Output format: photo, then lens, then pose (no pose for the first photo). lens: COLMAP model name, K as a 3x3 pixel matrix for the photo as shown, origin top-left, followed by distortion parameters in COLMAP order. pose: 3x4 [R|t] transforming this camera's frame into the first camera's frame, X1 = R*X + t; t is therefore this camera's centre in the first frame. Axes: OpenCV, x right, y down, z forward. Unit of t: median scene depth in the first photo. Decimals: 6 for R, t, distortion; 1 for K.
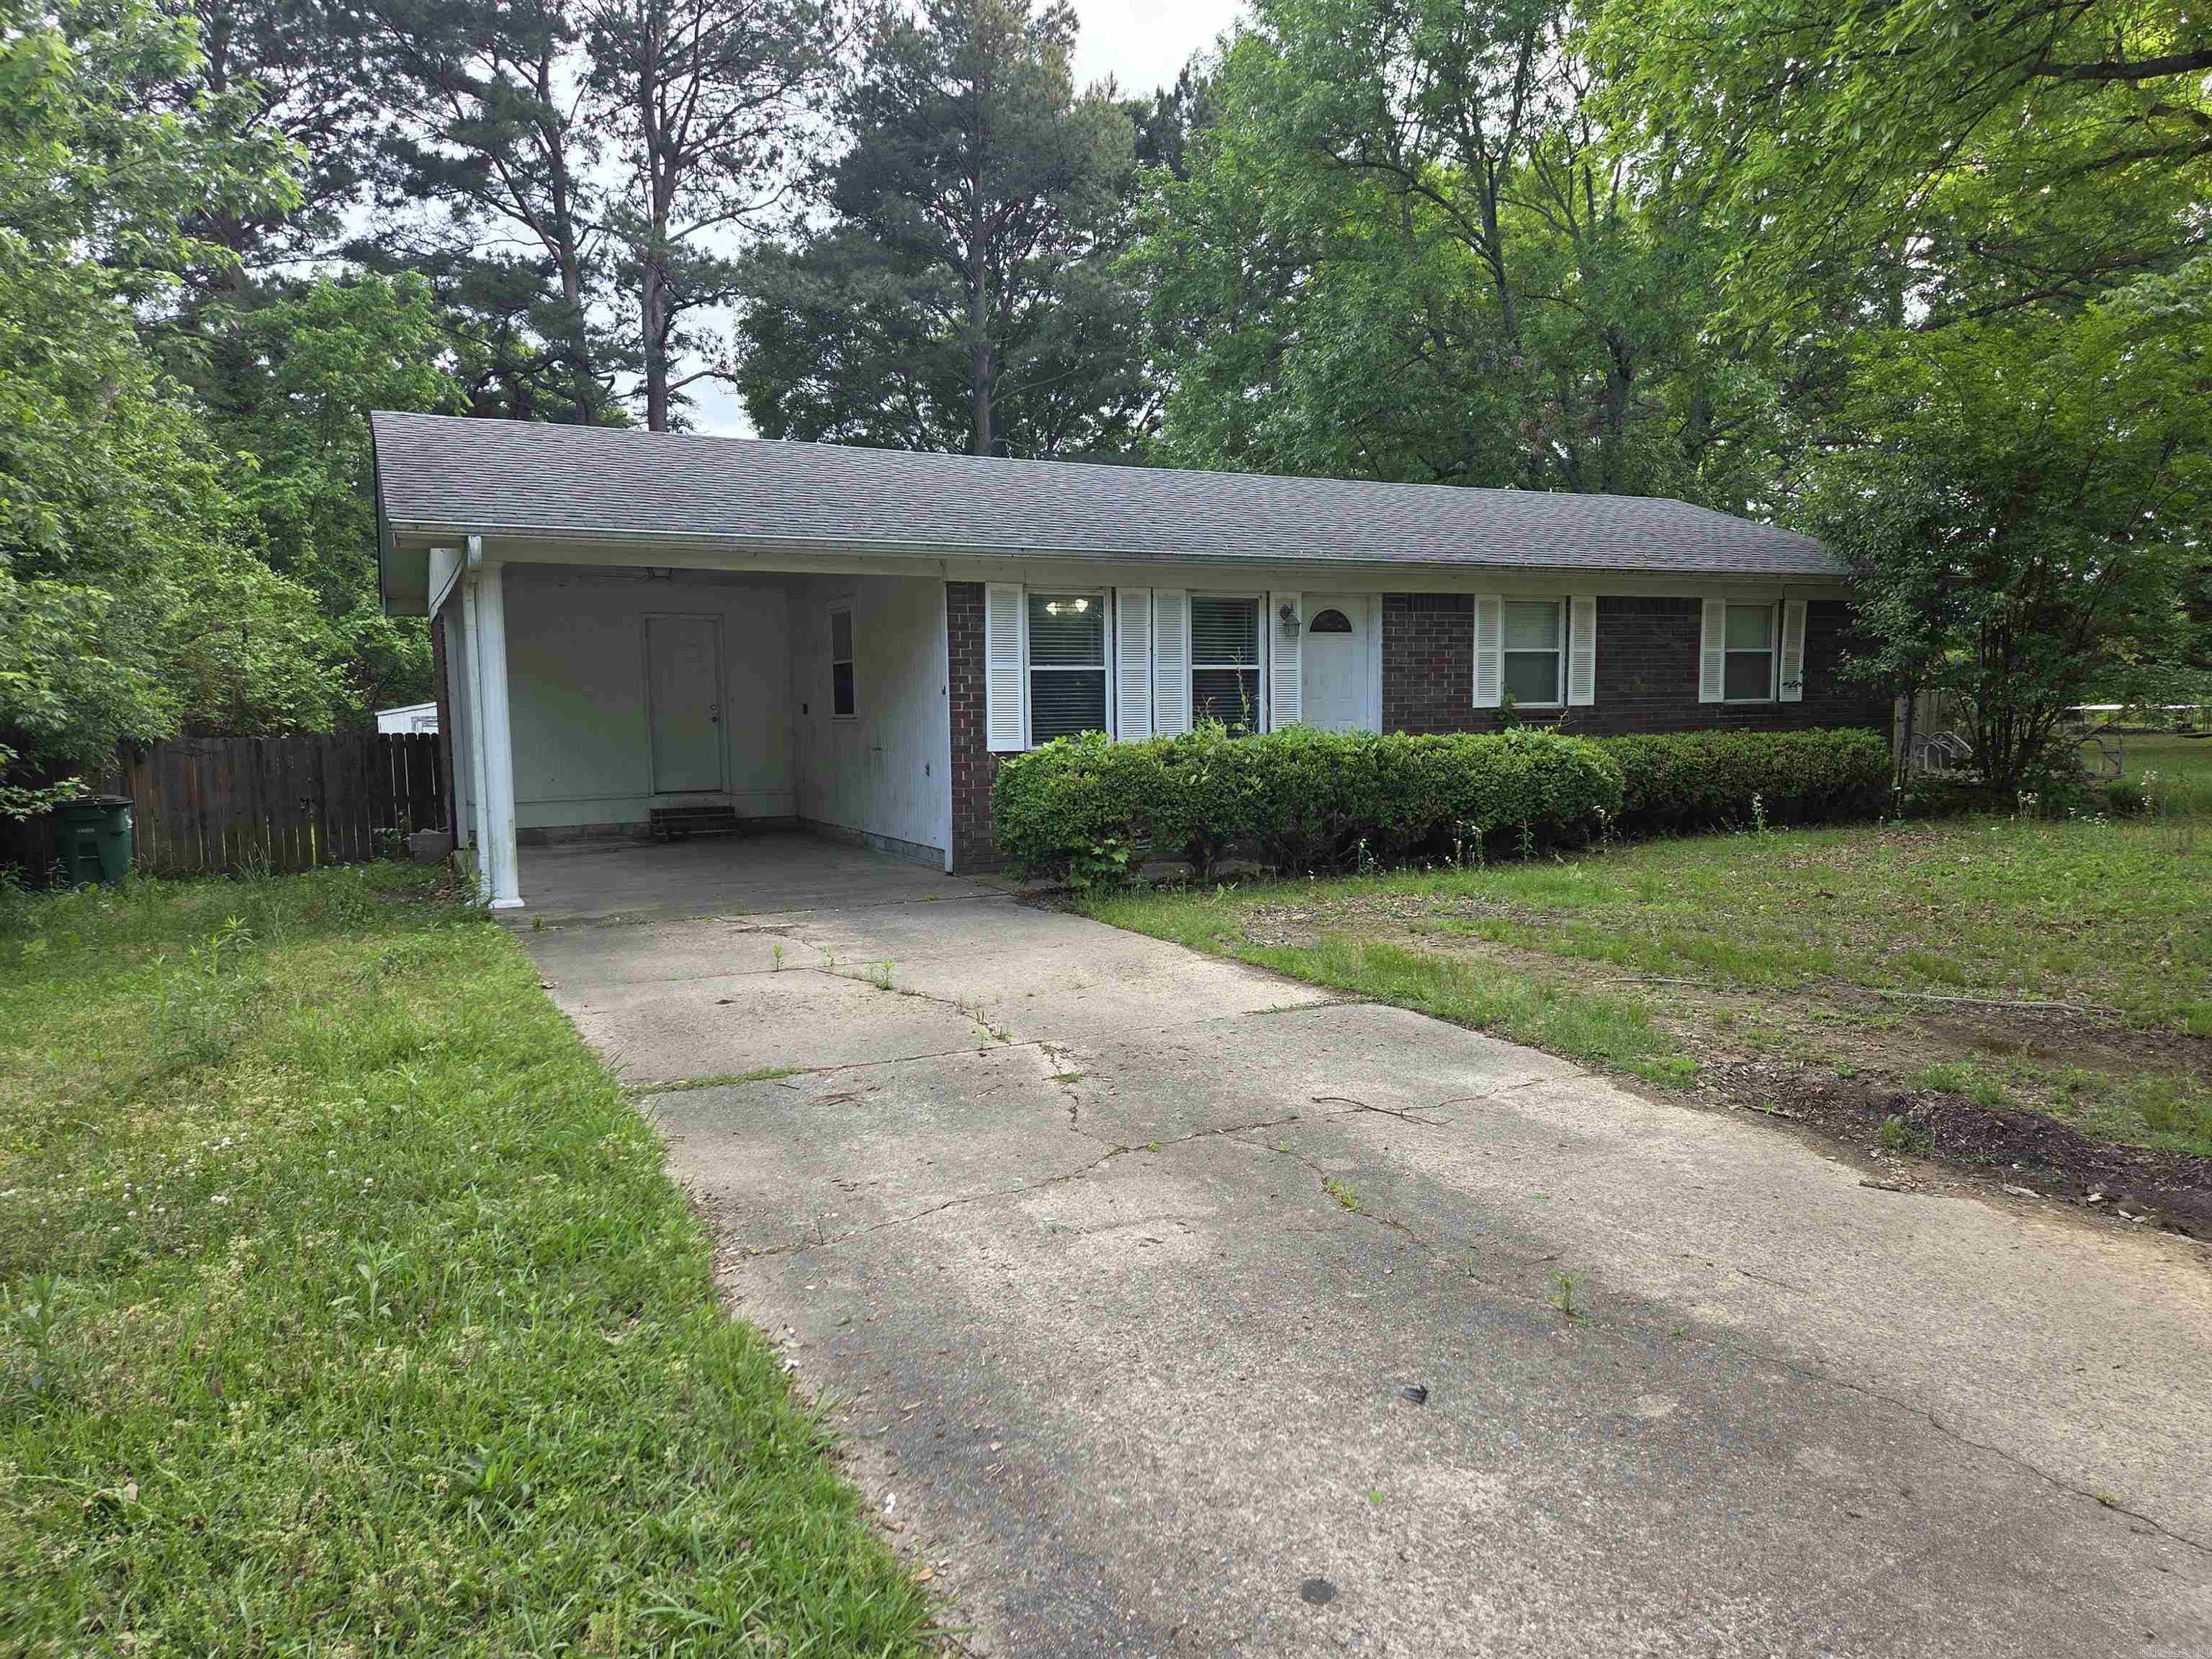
lens RADIAL K [[1499.9, 0, 1118.1], [0, 1499.9, 832.9], [0, 0, 1]] dist [0.058318, -0.010287]
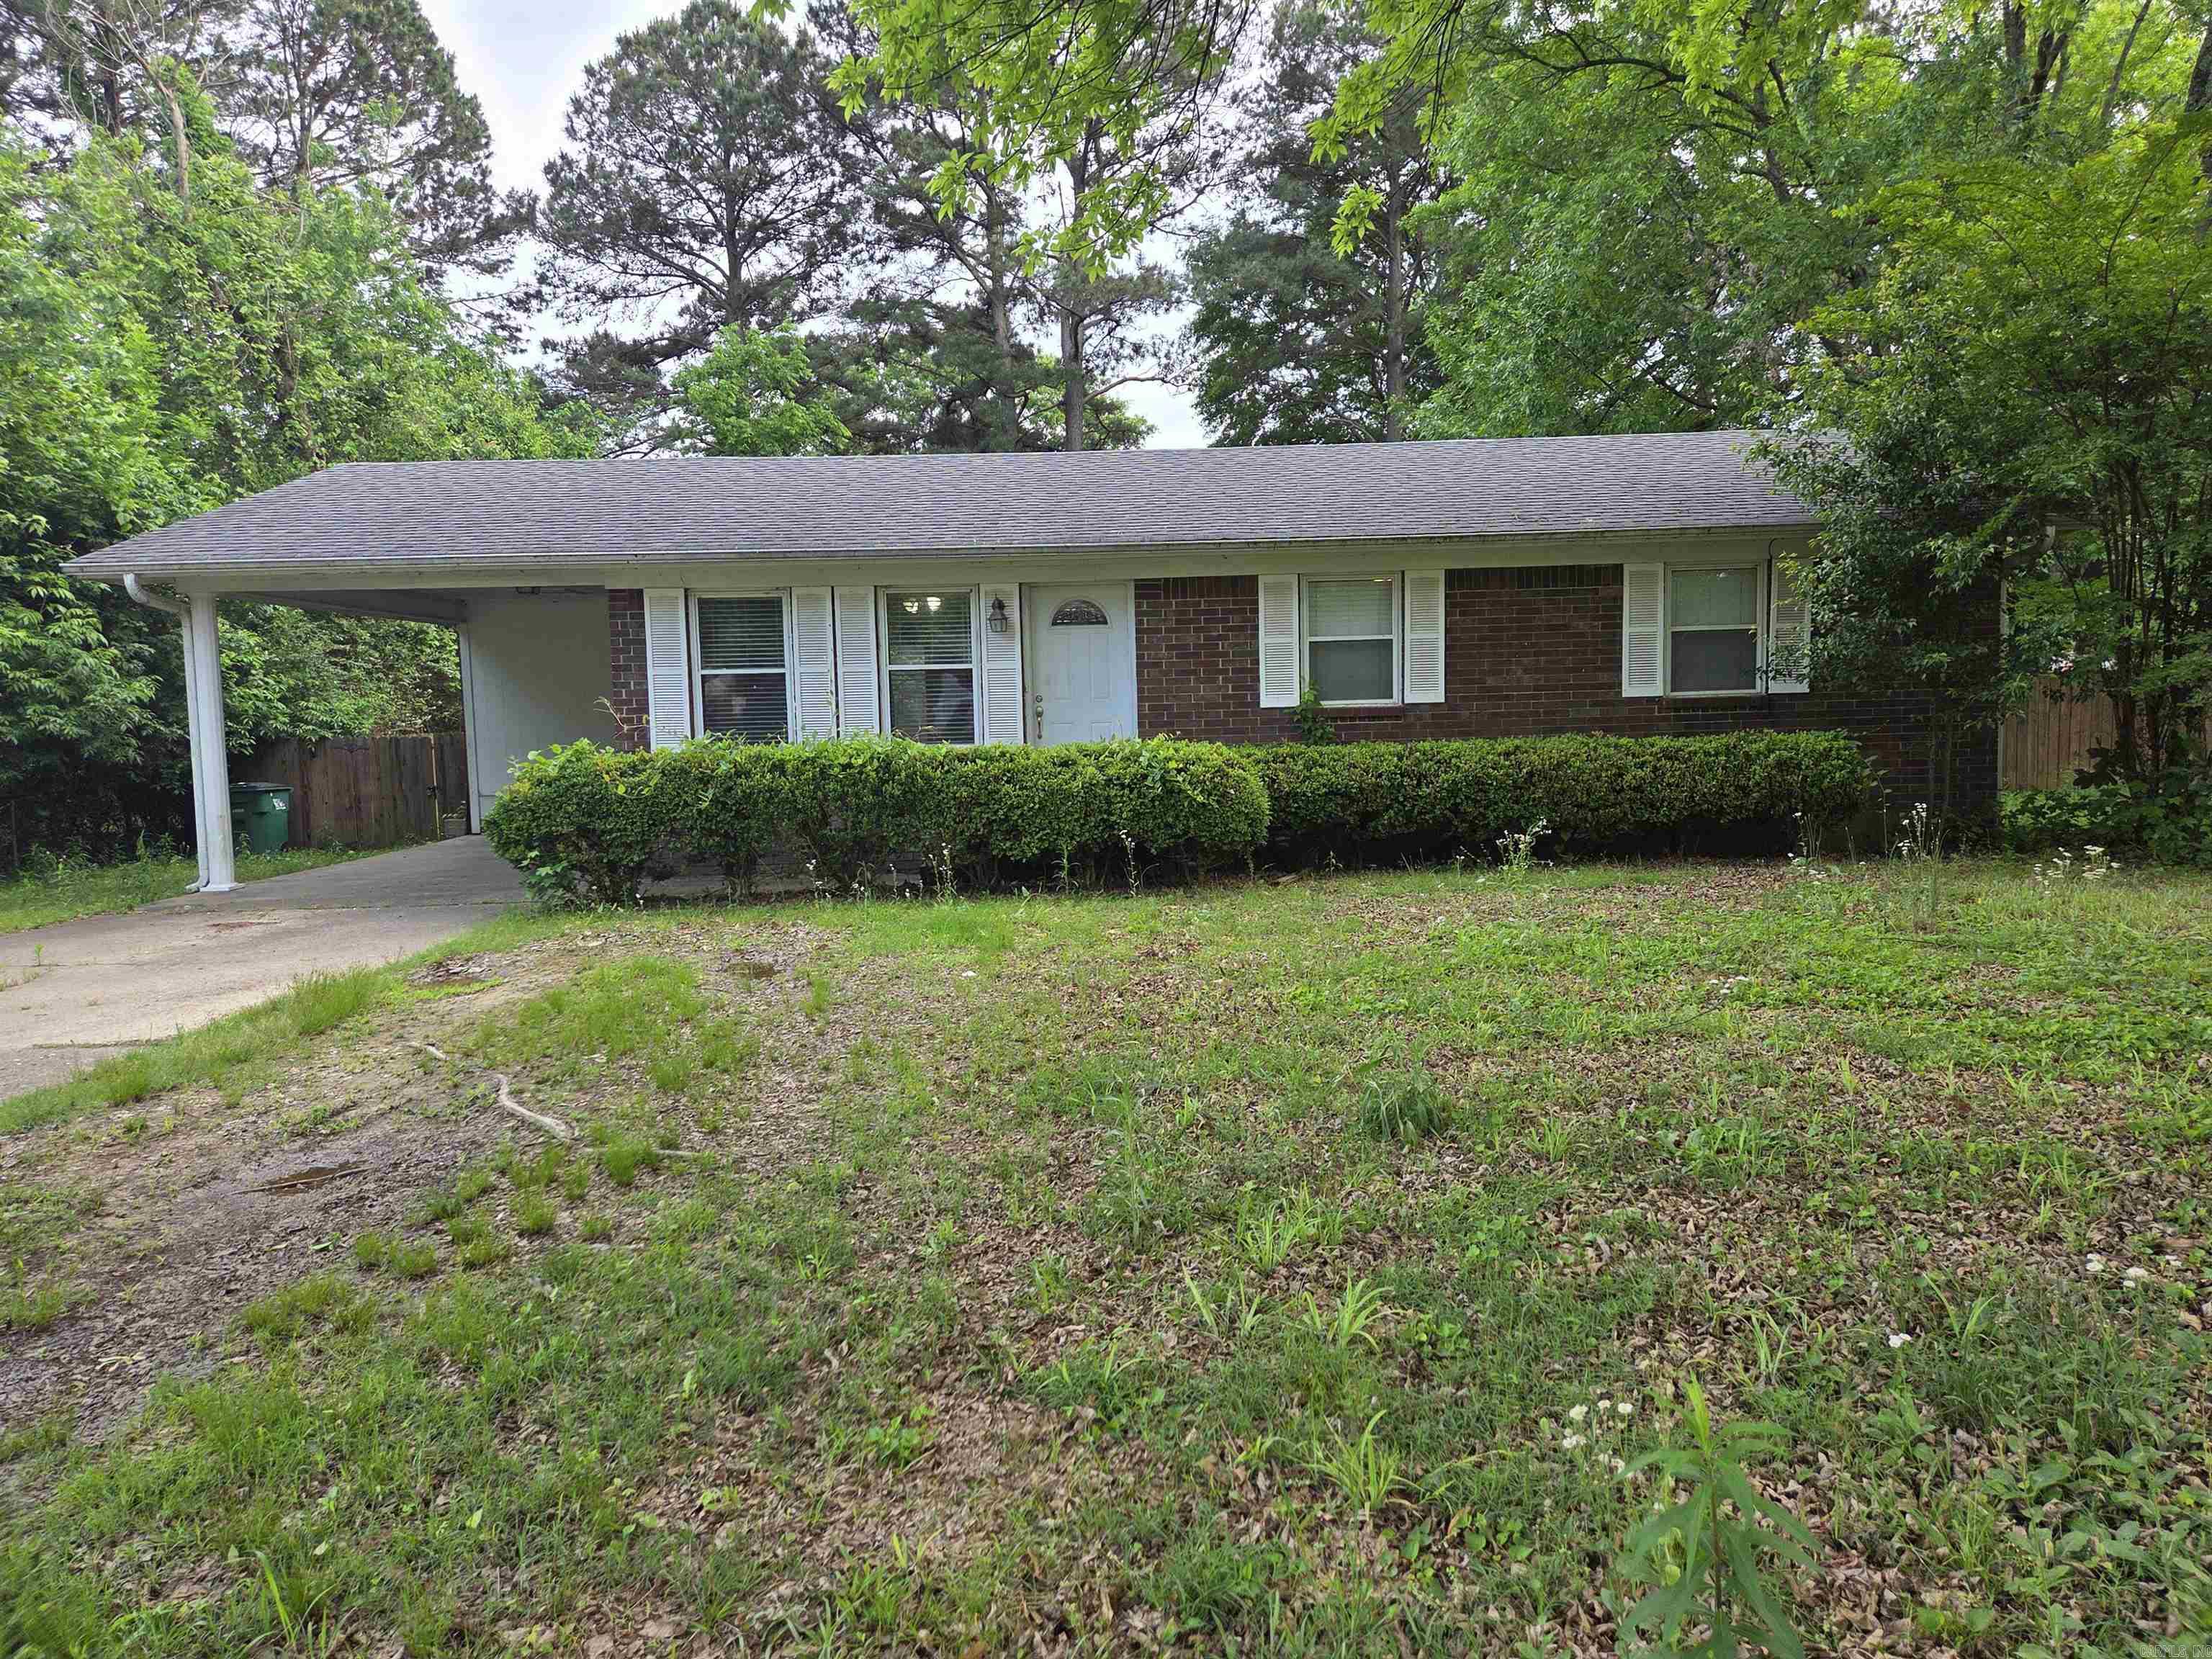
lens RADIAL K [[1499.9, 0, 1109.2], [0, 1499.9, 830.0], [0, 0, 1]] dist [0.058318, -0.010287]
pose [[0.897755, 0.027837, -0.439614, 0.528511], [-0.024526, 0.999612, 0.013212, -0.022019], [0.439812, -0.001079, 0.898089, 0.189391]]
